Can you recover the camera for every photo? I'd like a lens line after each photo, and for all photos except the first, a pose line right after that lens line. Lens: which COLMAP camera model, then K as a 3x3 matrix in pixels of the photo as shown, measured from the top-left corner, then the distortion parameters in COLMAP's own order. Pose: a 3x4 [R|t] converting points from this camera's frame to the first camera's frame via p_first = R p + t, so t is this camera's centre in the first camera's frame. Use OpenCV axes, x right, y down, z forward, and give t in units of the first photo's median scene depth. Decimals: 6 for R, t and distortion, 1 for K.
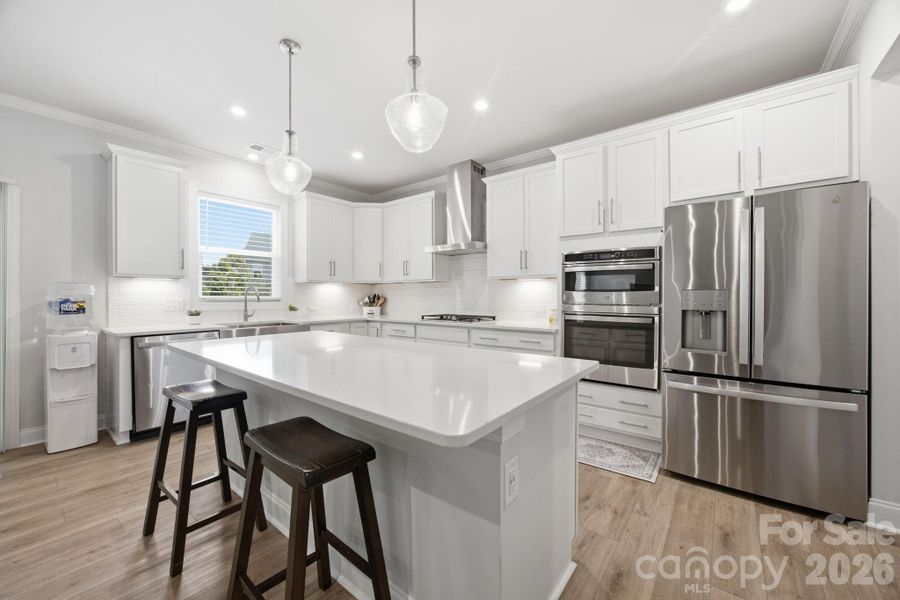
lens RADIAL K [[354.1, 0, 451.6], [0, 354.1, 300.8], [0, 0, 1]] dist [-0.019306, 0.003131]
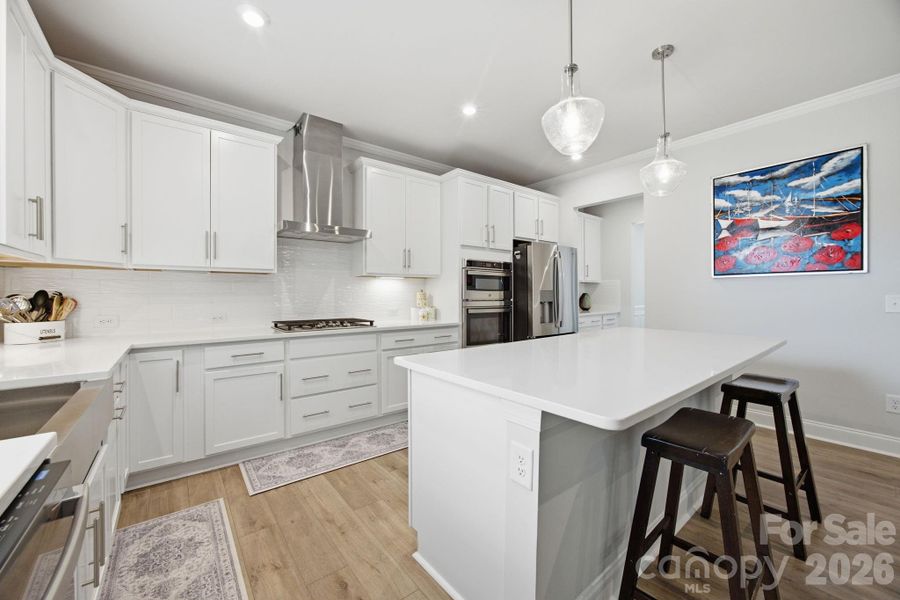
lens RADIAL K [[354.1, 0, 447.3], [0, 354.1, 290.2], [0, 0, 1]] dist [-0.019306, 0.003131]
pose [[0.231174, 0.019197, 0.972723, -0.878885], [0.020734, 0.999481, -0.024653, 0.001199], [-0.972692, 0.025867, 0.230656, 0.785511]]
